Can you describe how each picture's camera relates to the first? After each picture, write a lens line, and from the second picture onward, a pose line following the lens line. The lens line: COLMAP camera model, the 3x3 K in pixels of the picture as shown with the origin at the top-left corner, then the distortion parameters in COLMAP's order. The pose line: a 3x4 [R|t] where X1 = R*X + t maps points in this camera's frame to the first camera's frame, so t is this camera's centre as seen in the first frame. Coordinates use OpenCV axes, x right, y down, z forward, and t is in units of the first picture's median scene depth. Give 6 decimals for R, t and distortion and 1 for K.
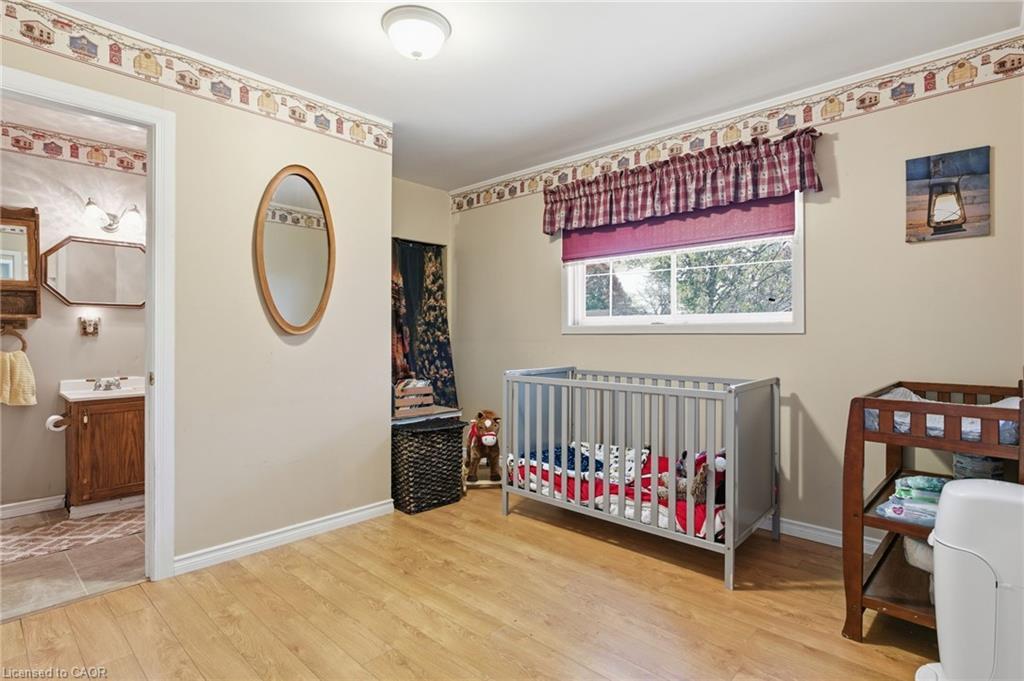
lens RADIAL K [[507.3, 0, 513.6], [0, 507.3, 340.5], [0, 0, 1]] dist [-0.016248, 0.006646]
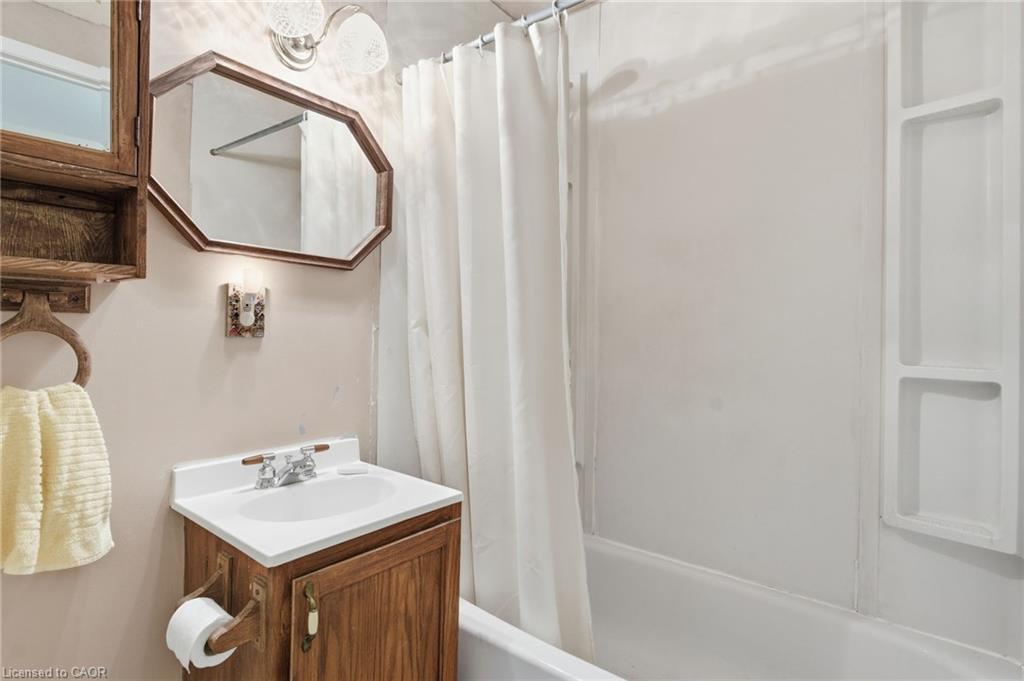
lens RADIAL K [[507.3, 0, 510.0], [0, 507.3, 335.7], [0, 0, 1]] dist [-0.016248, 0.006646]
pose [[0.997515, 0.016497, 0.068503, -0.726473], [-0.015836, 0.999823, -0.010193, -0.009325], [-0.068659, 0.009083, 0.997599, 0.666545]]
